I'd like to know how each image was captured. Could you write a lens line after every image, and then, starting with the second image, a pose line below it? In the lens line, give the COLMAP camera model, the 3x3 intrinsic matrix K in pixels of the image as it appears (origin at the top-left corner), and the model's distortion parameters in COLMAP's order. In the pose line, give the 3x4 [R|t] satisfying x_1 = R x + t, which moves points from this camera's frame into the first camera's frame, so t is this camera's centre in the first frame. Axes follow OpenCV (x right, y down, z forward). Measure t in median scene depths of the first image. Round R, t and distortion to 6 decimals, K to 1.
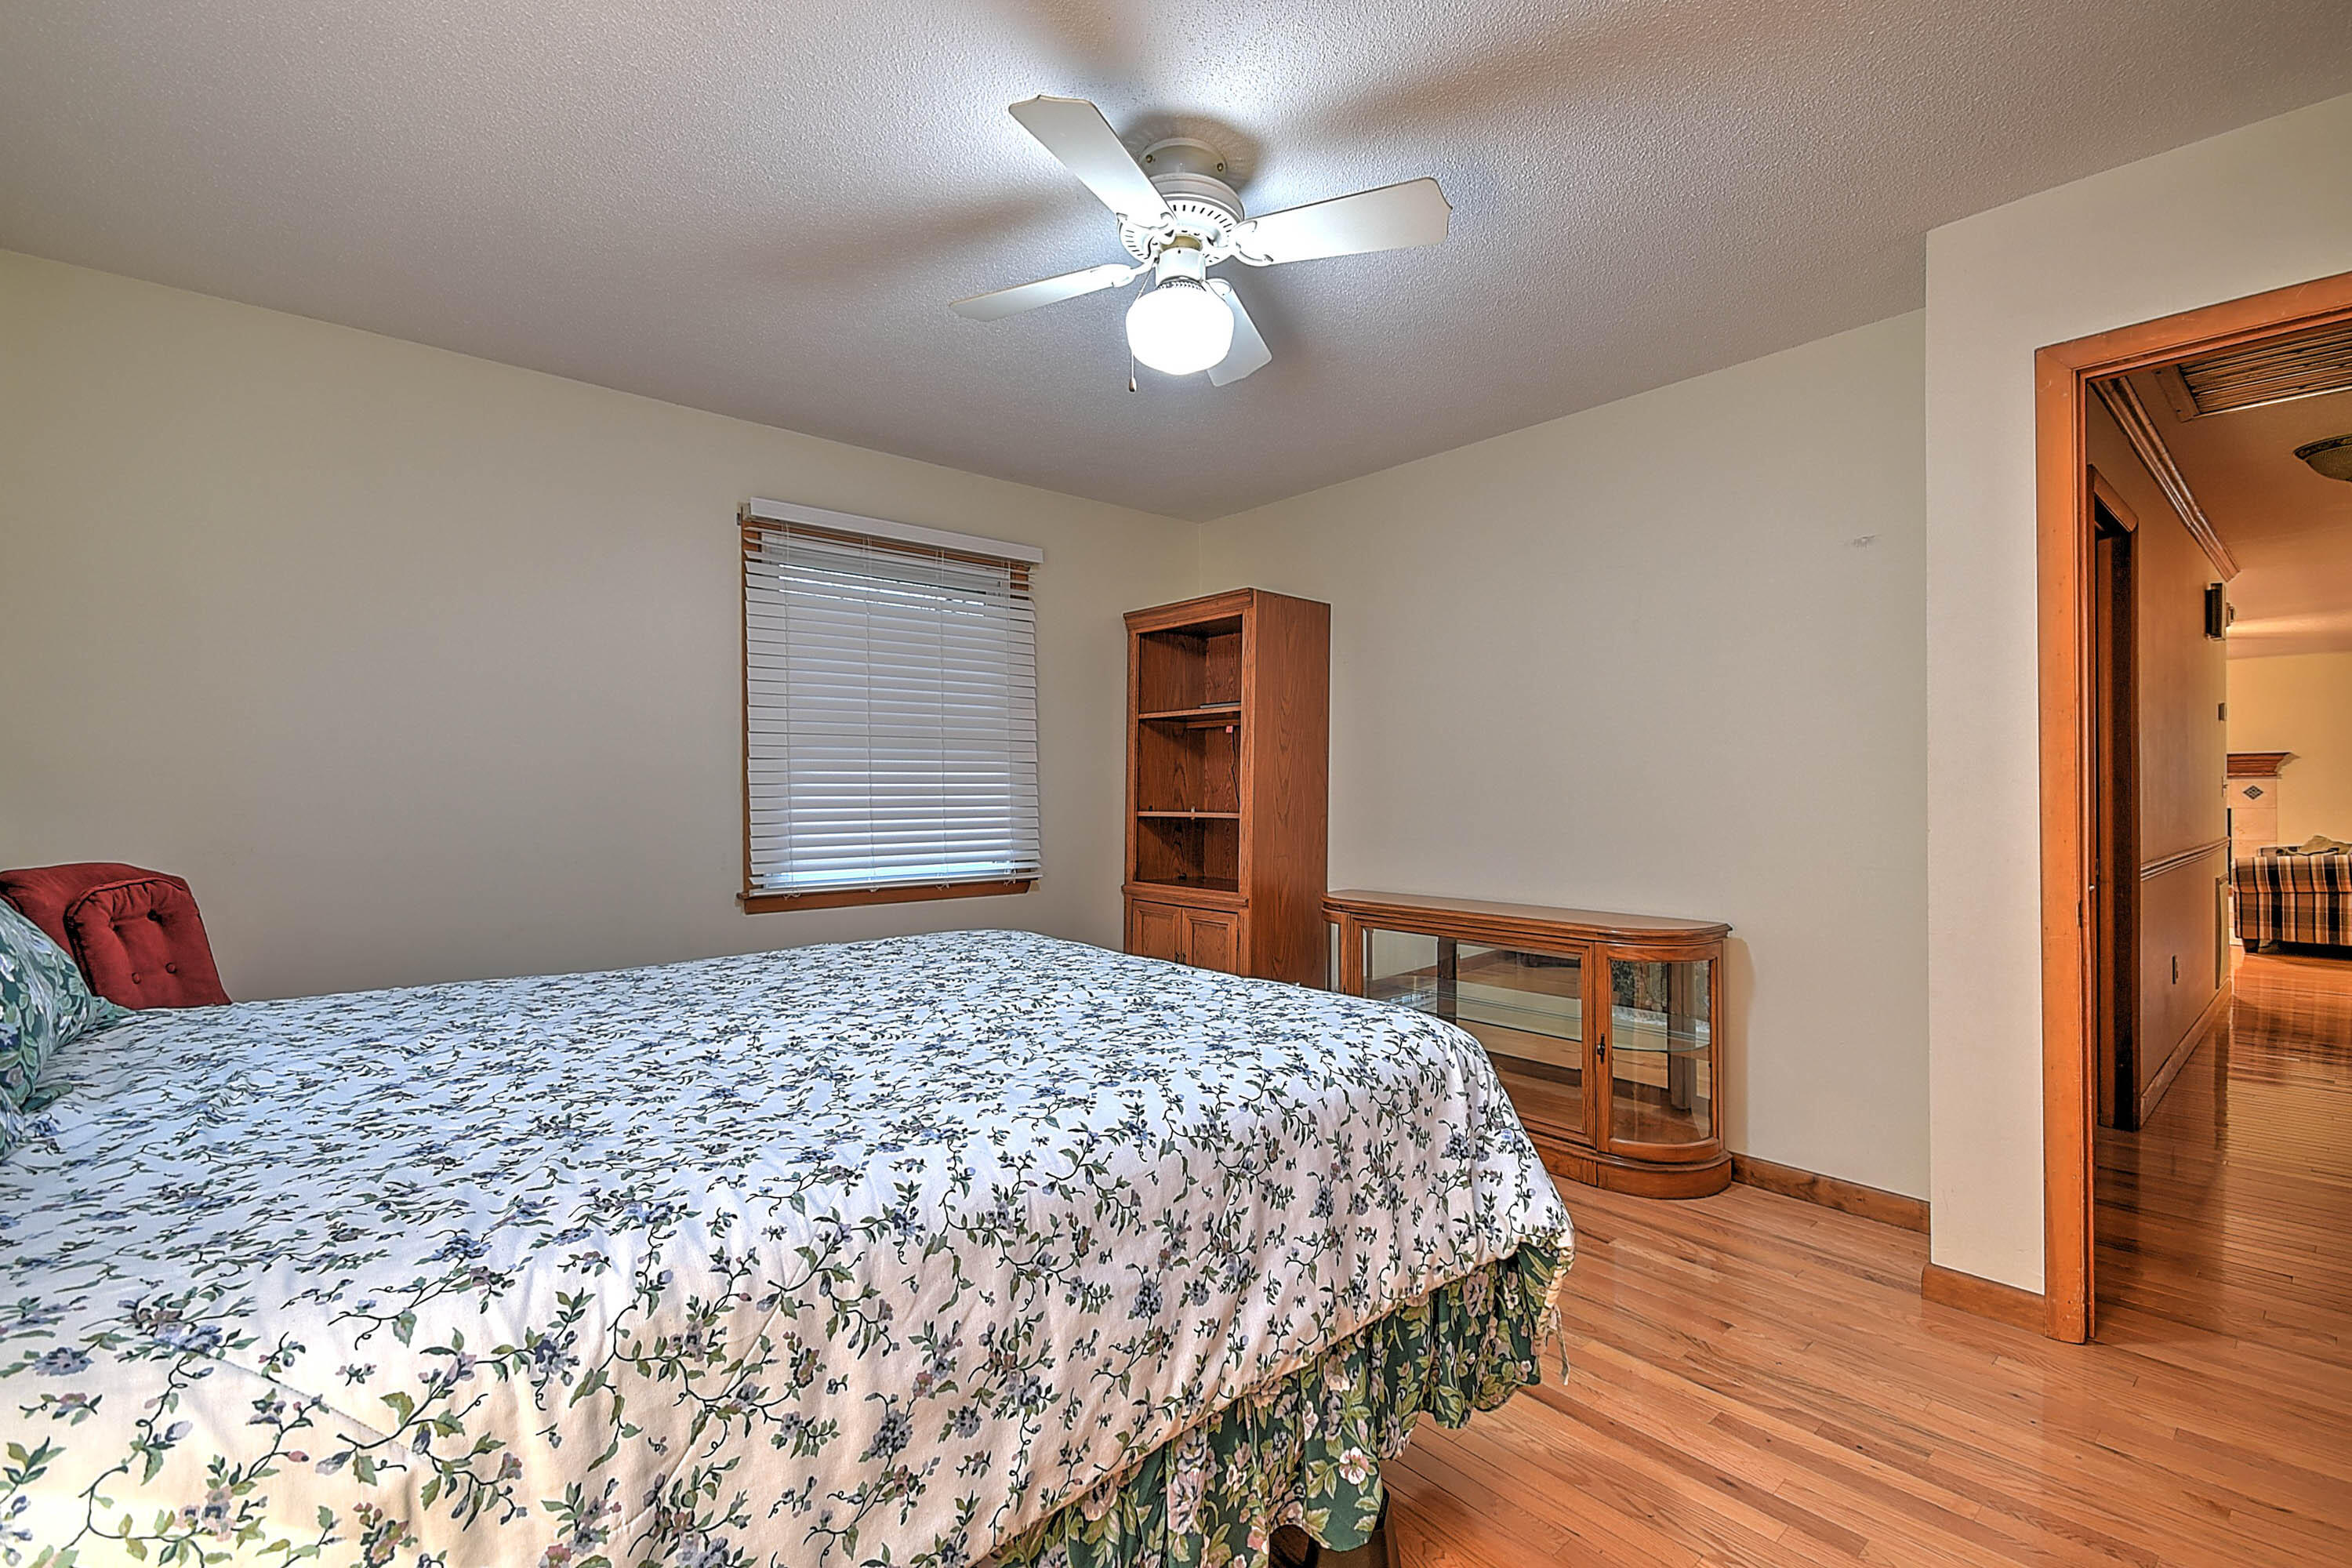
lens RADIAL K [[1027.1, 0, 1175.3], [0, 1027.1, 790.7], [0, 0, 1]] dist [0.022105, -0.011646]
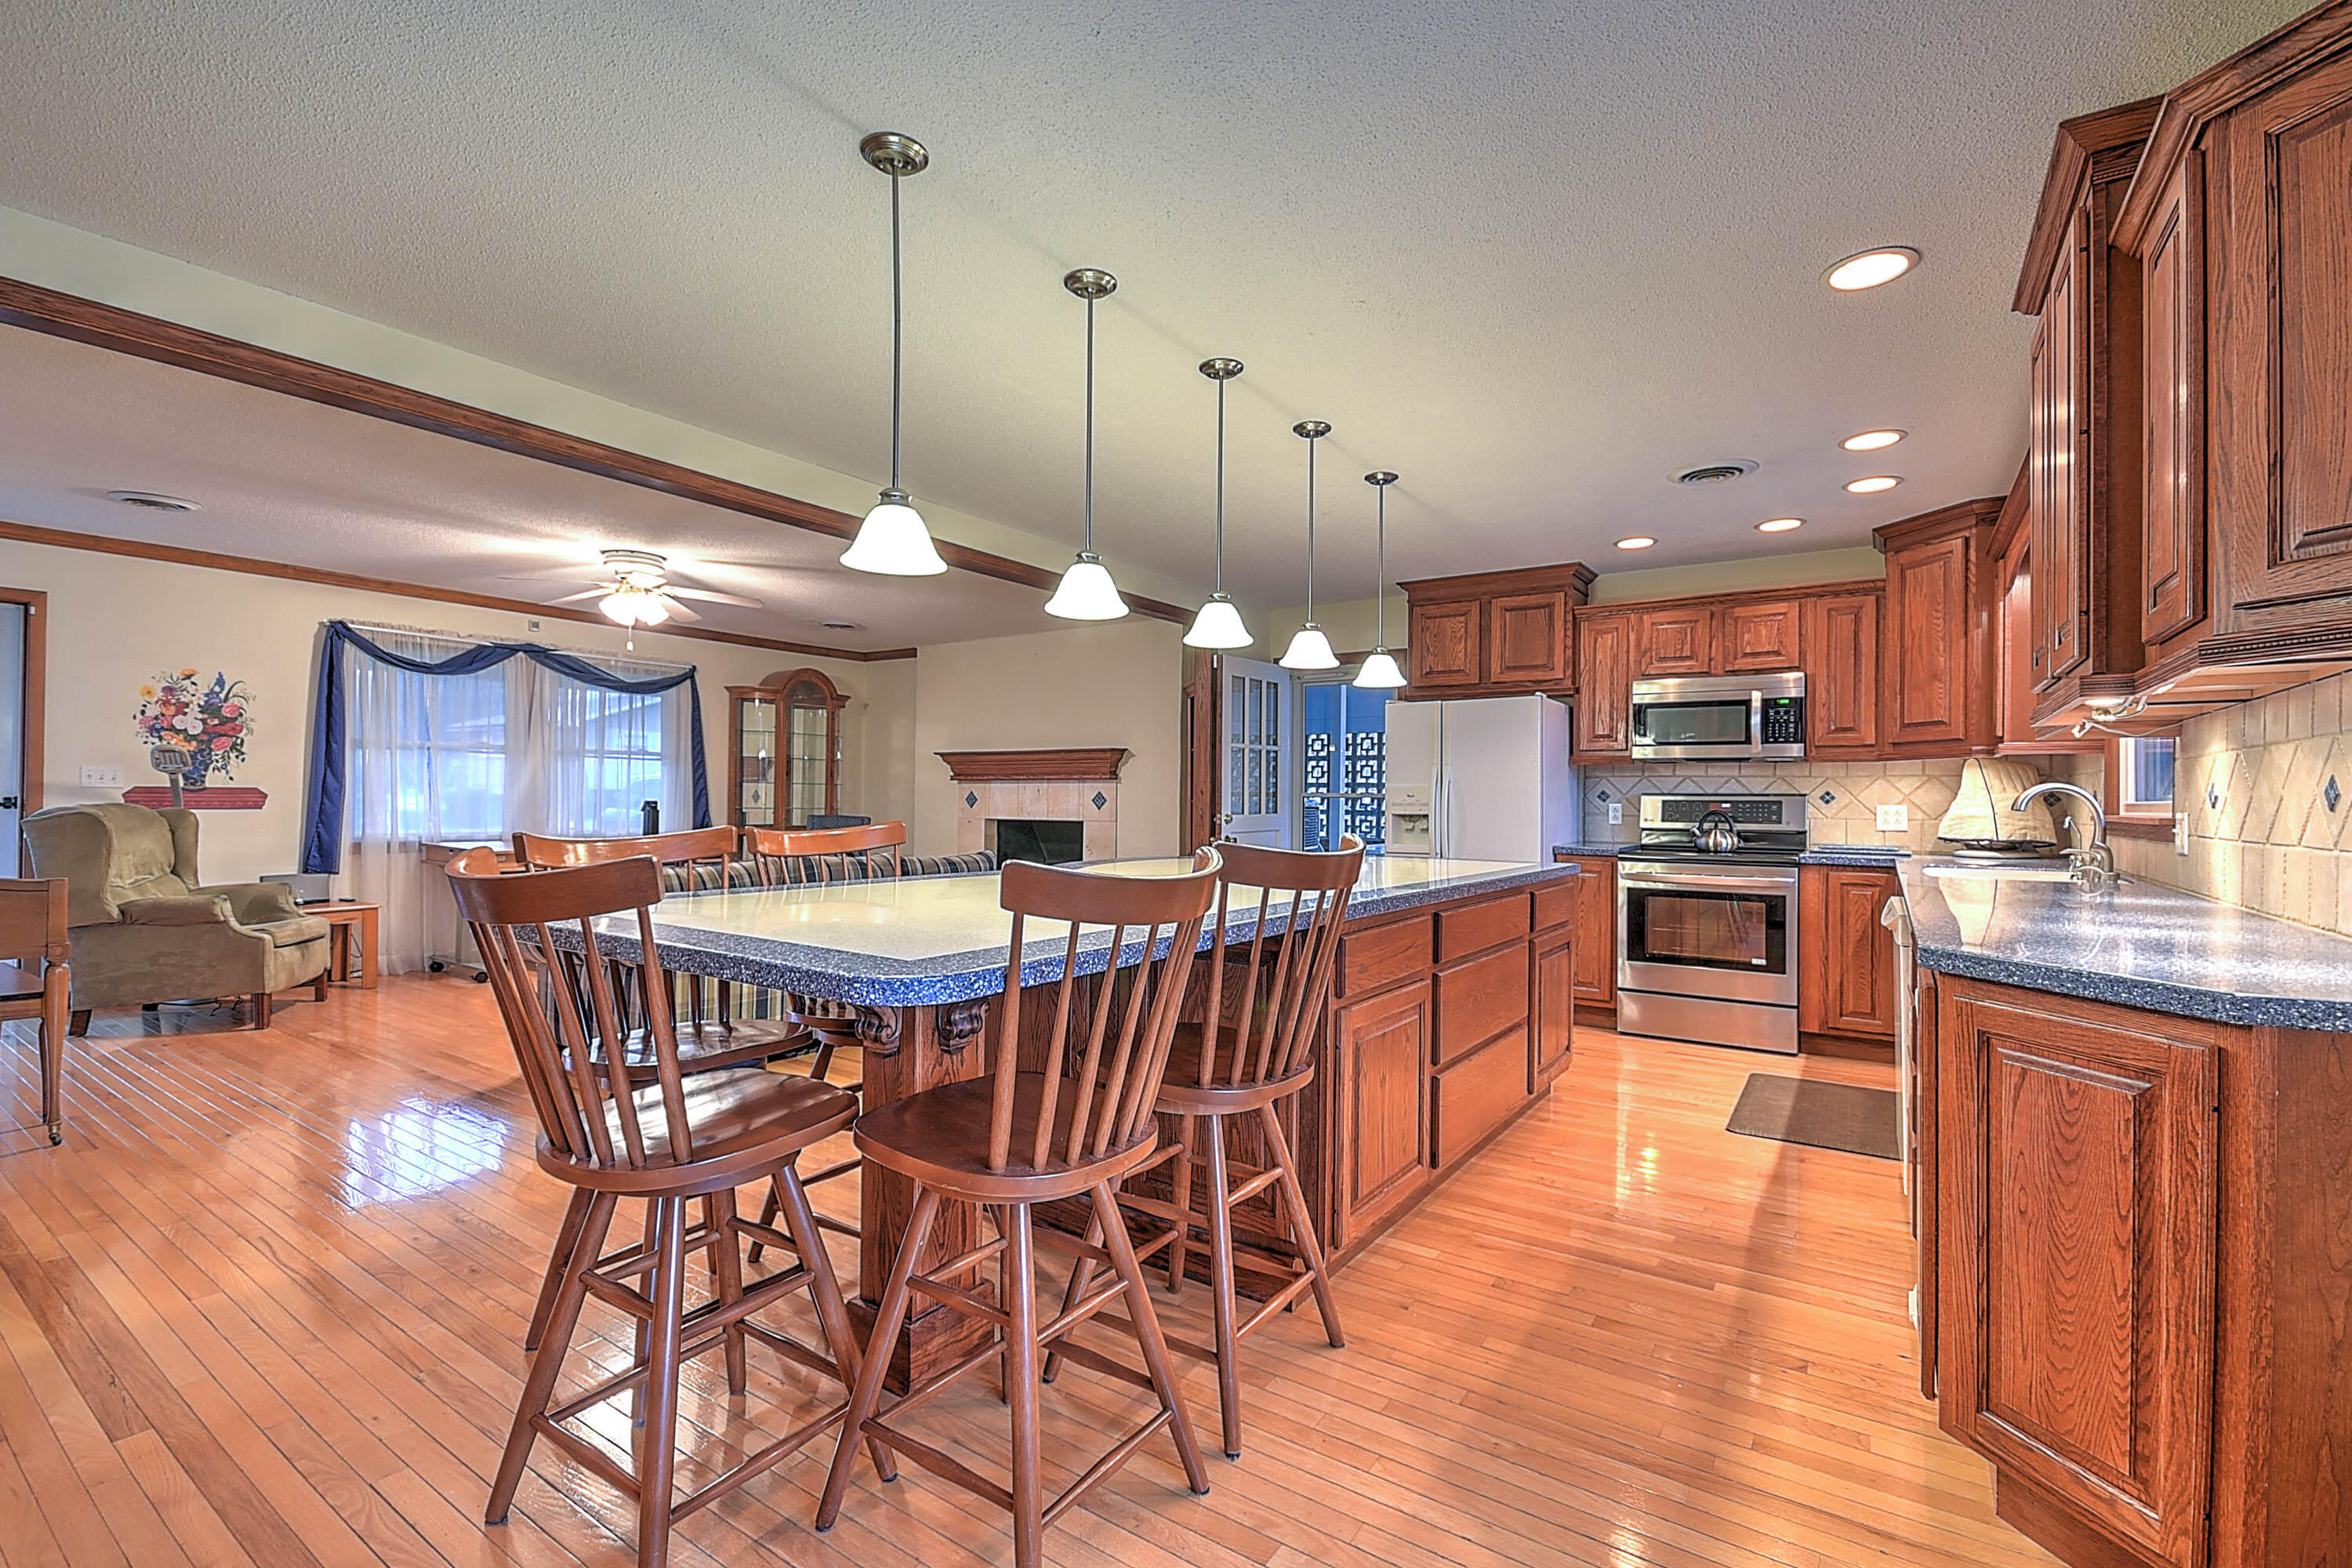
lens RADIAL K [[1027.1, 0, 1176.0], [0, 1027.1, 797.1], [0, 0, 1]] dist [0.022105, -0.011646]
pose [[0.966048, 0.018437, 0.257703, 1.238415], [-0.017909, 0.999830, -0.004395, 0.001949], [-0.257740, -0.000370, 0.966214, 0.367330]]
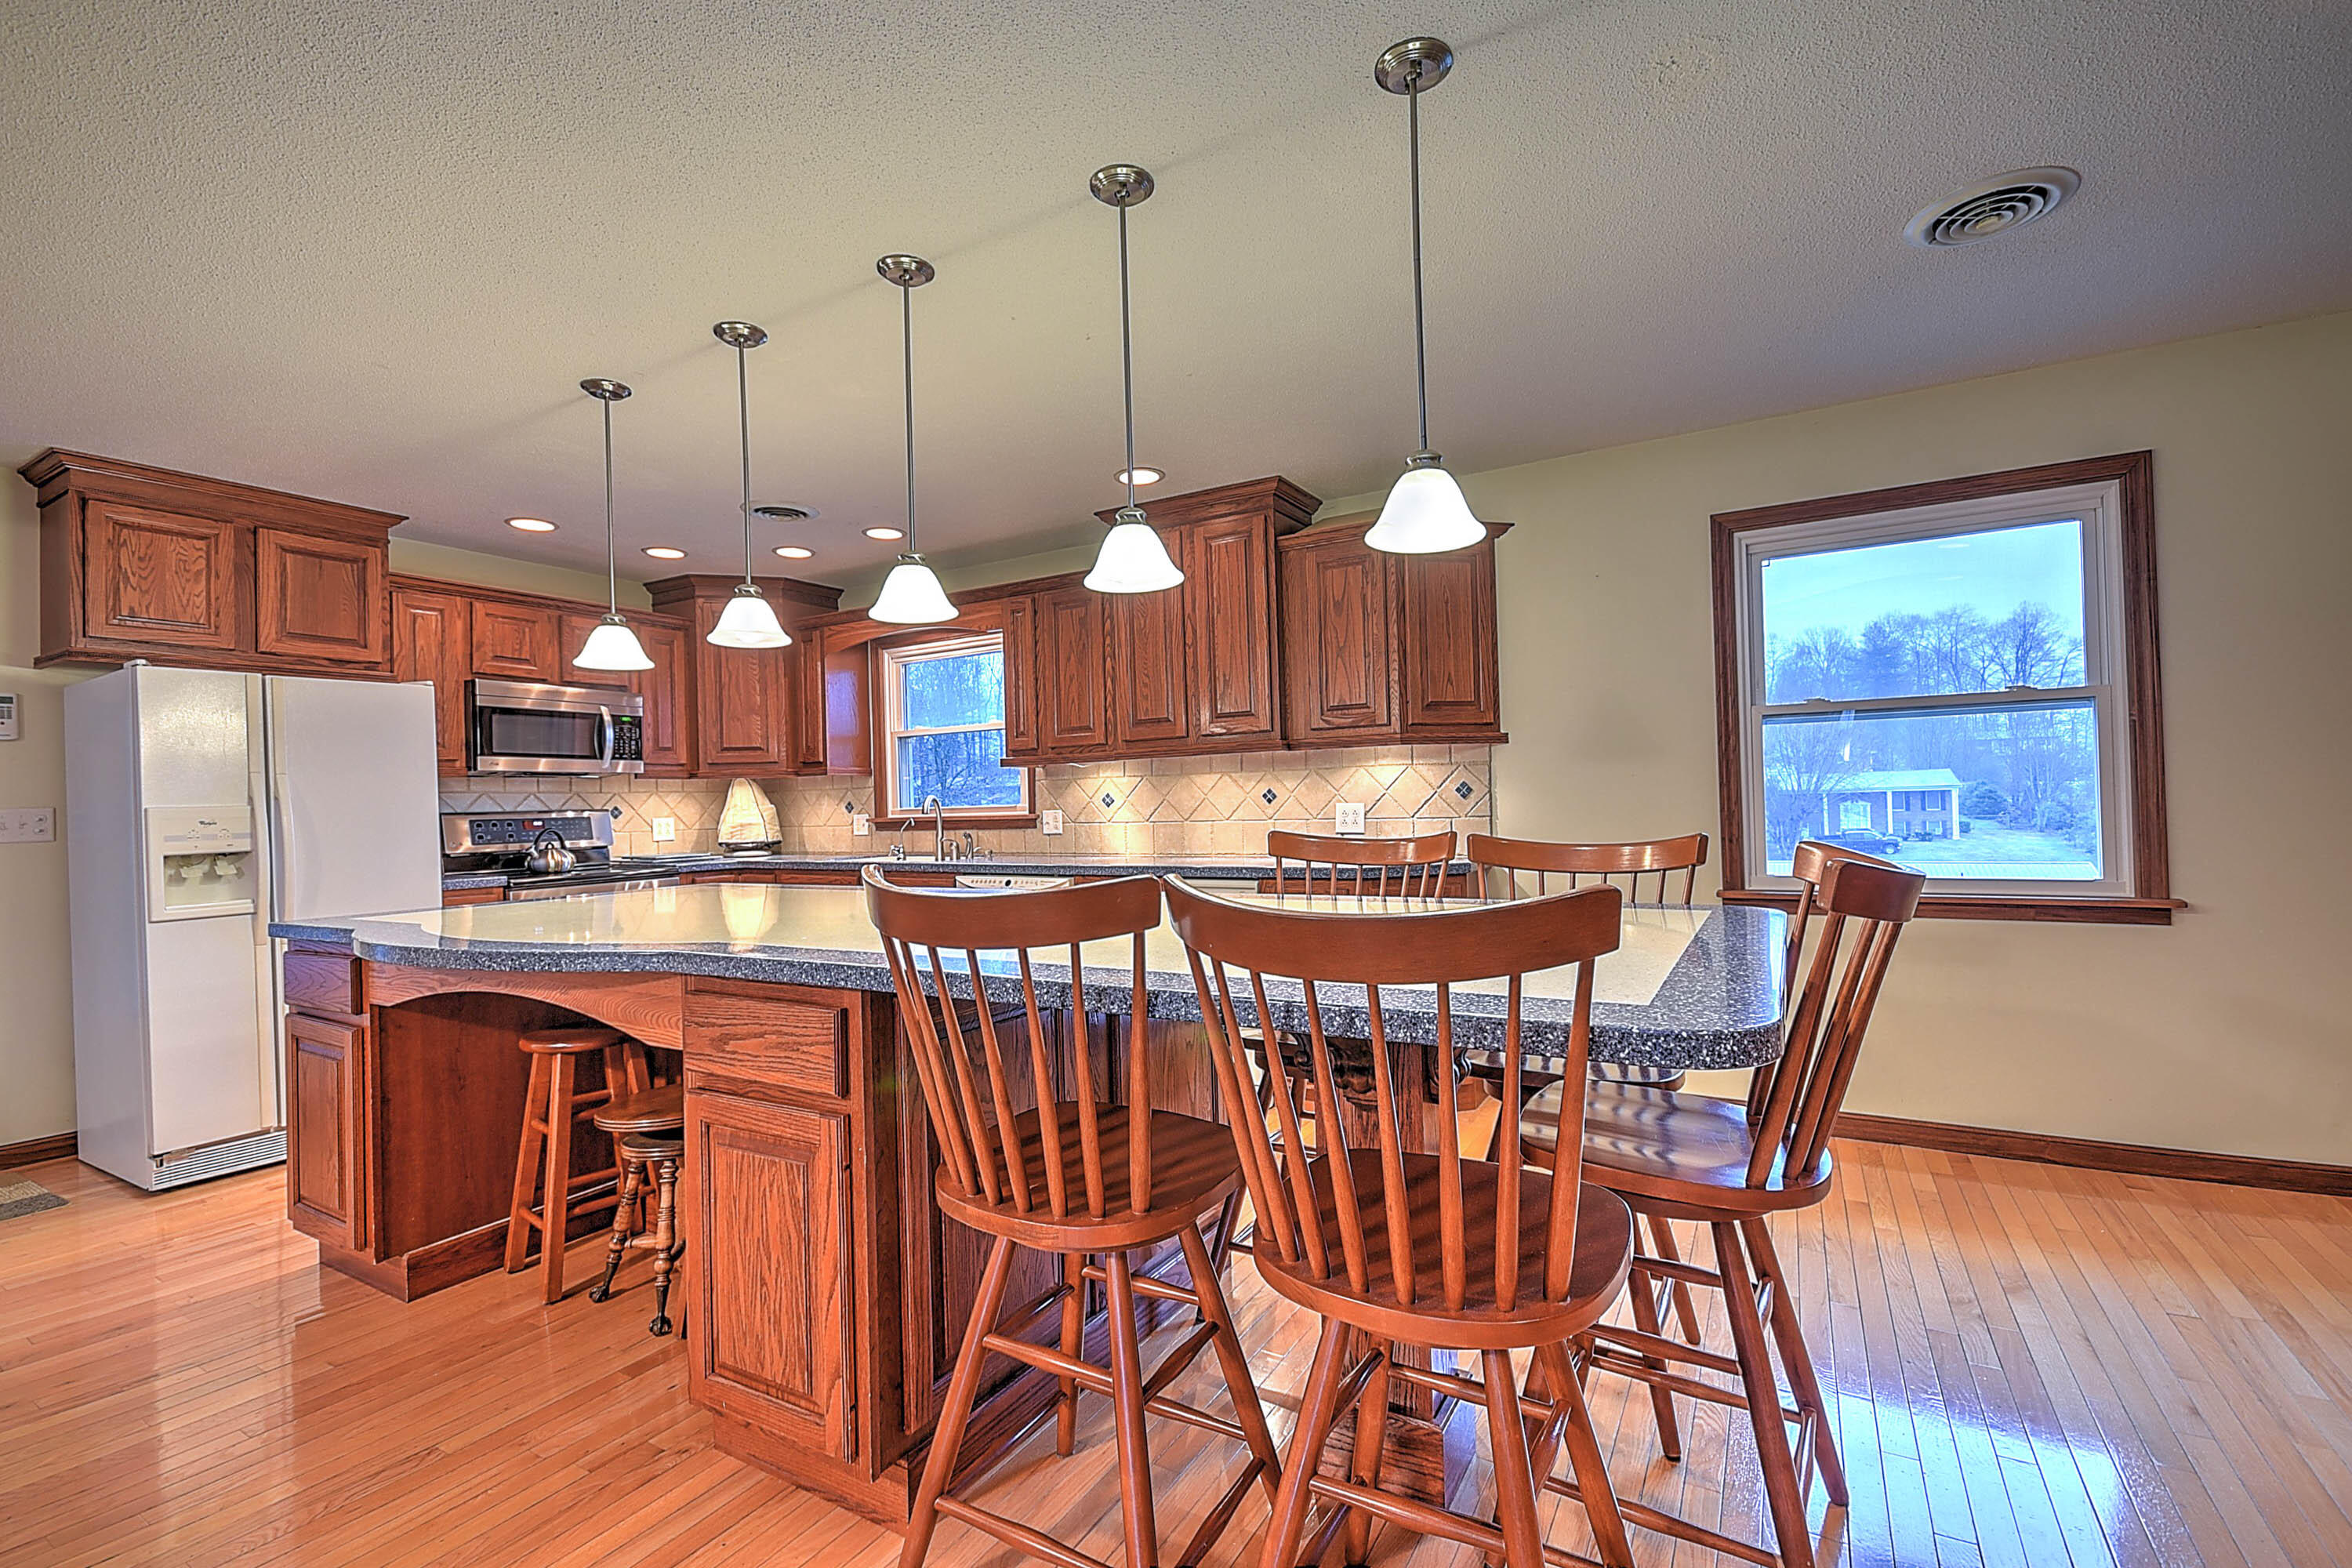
lens RADIAL K [[1027.1, 0, 1172.8], [0, 1027.1, 792.4], [0, 0, 1]] dist [0.022105, -0.011646]
pose [[-0.314175, 0.027564, 0.948965, 1.029139], [0.030212, 0.999362, -0.019025, 0.002820], [-0.948884, 0.022693, -0.314808, 0.781257]]
